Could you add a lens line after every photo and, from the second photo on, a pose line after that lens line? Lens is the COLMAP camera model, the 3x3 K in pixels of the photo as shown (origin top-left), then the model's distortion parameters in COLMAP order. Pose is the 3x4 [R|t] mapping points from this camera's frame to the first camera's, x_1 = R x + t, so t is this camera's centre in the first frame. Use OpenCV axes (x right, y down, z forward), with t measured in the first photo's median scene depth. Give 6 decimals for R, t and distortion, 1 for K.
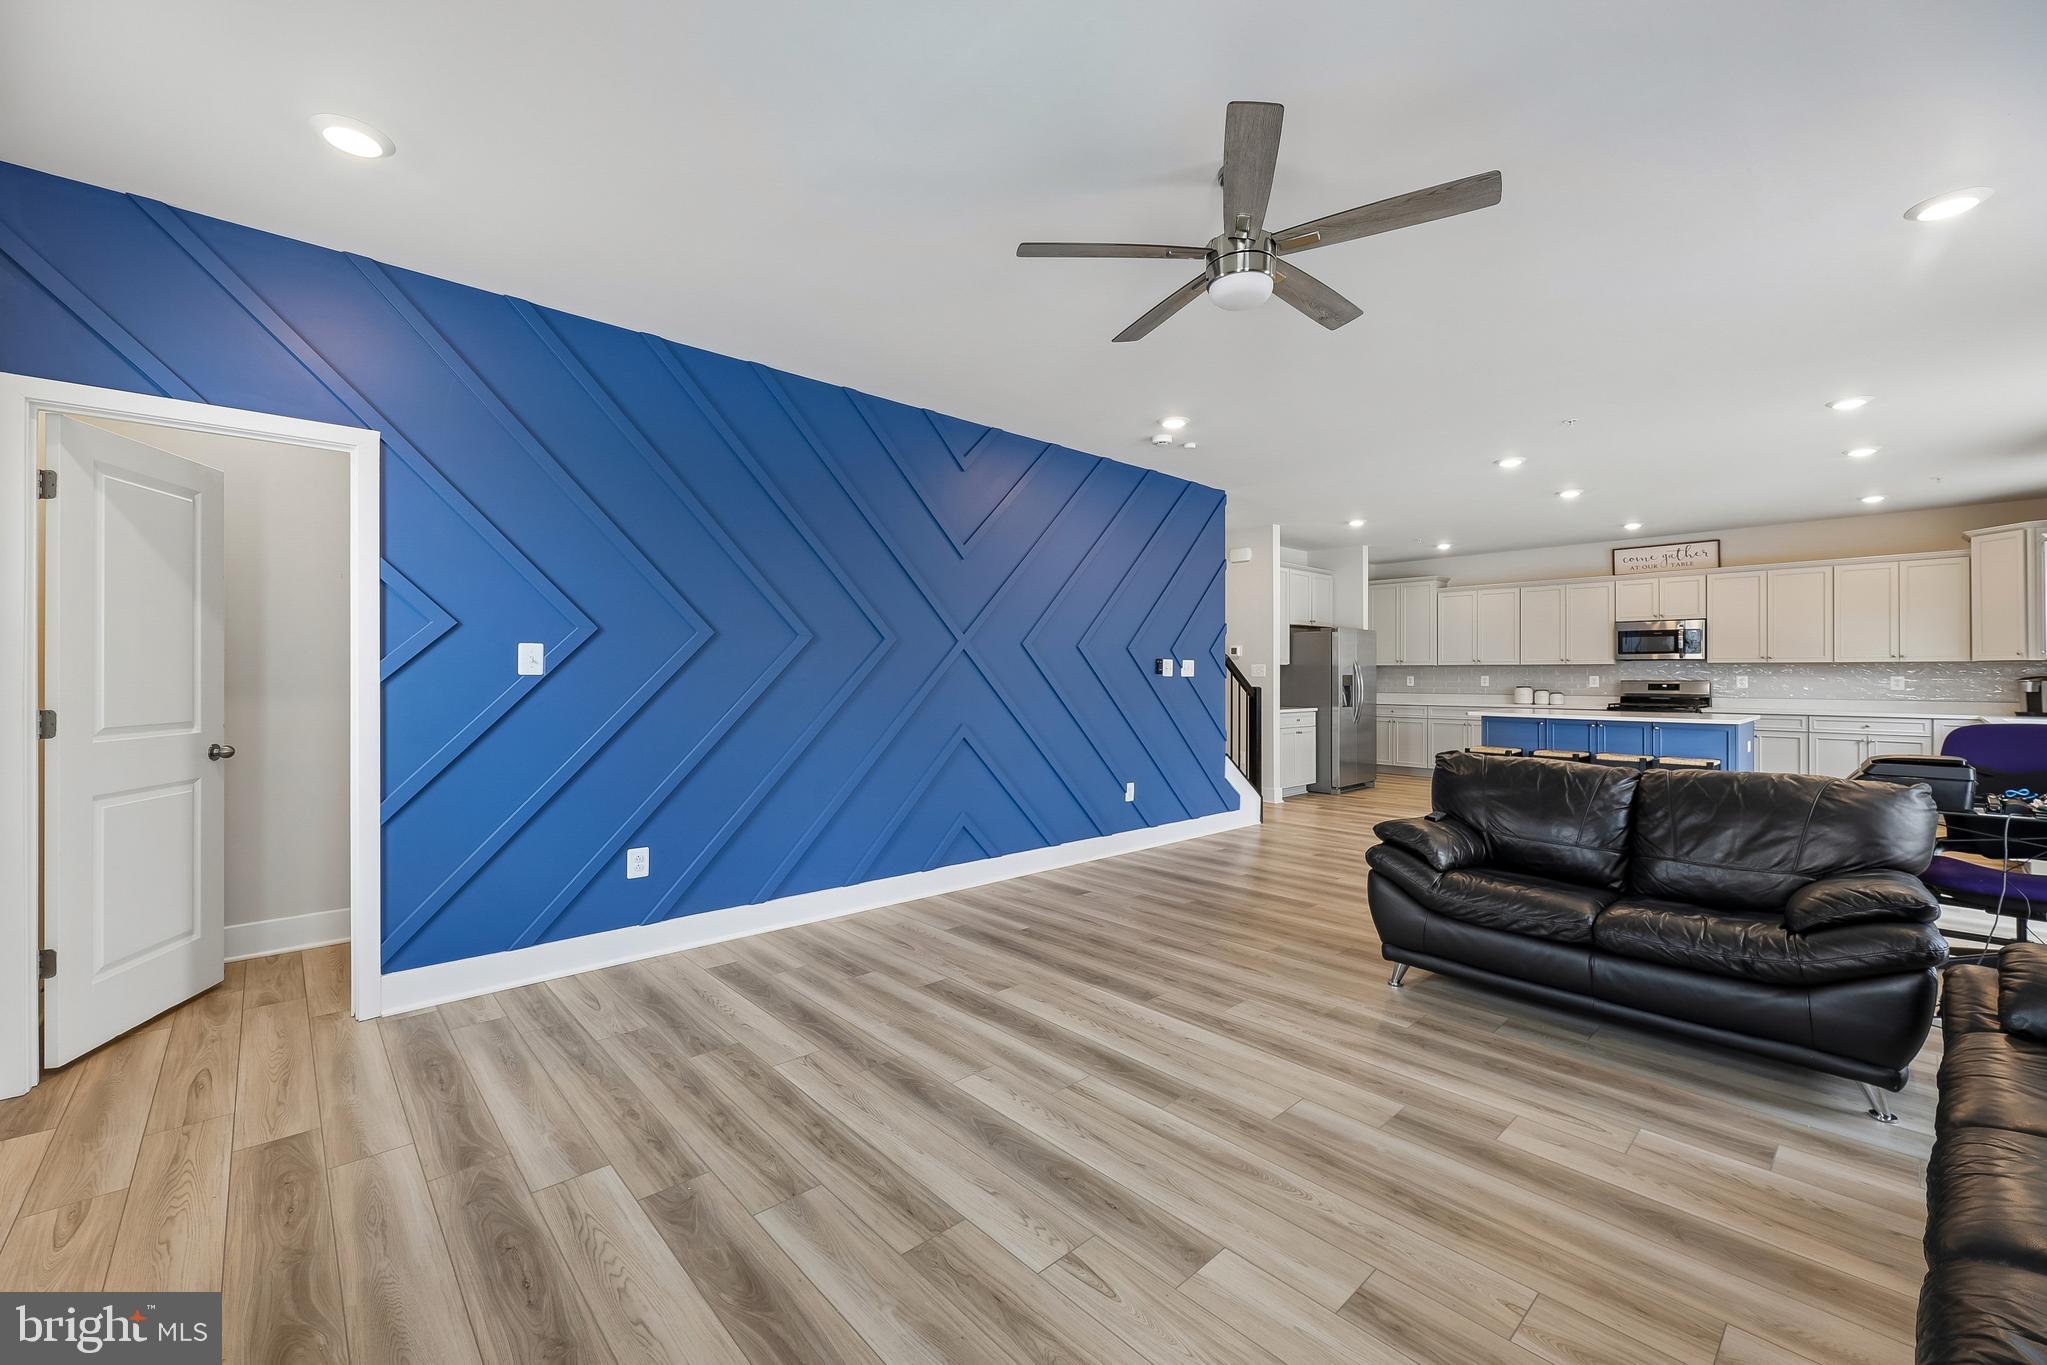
lens RADIAL K [[835.1, 0, 1008.9], [0, 835.1, 675.4], [0, 0, 1]] dist [0.003279, 0.000128]
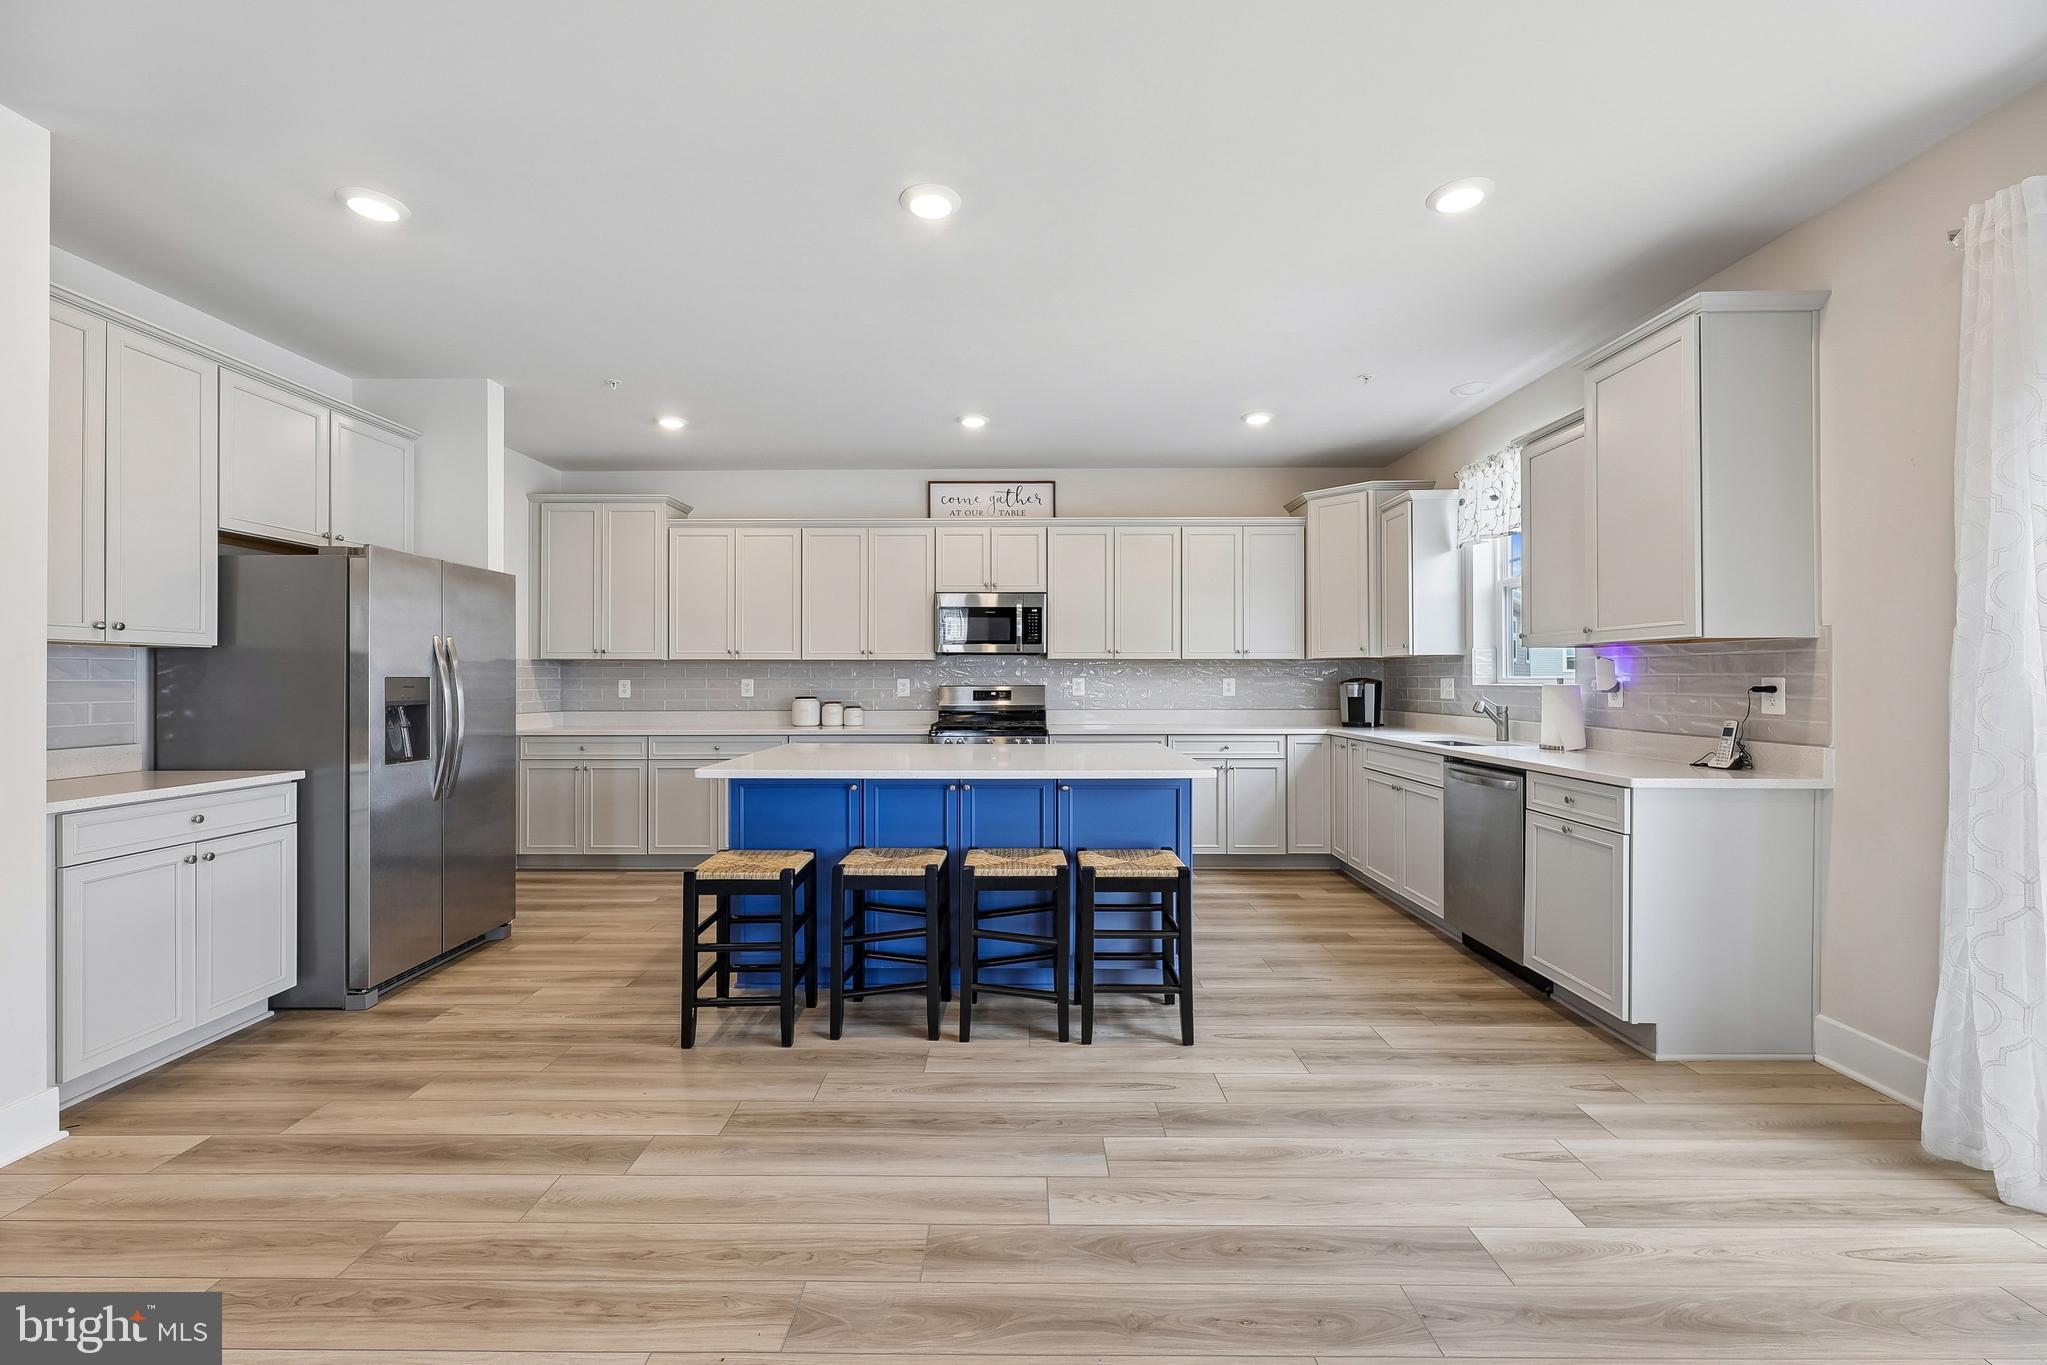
lens RADIAL K [[835.1, 0, 1015.7], [0, 835.1, 675.0], [0, 0, 1]] dist [0.003279, 0.000128]
pose [[0.686333, 0.001448, 0.727286, 0.316333], [0.002296, 0.999989, -0.004157, 0.000651], [-0.727284, 0.004523, 0.686322, 0.535923]]
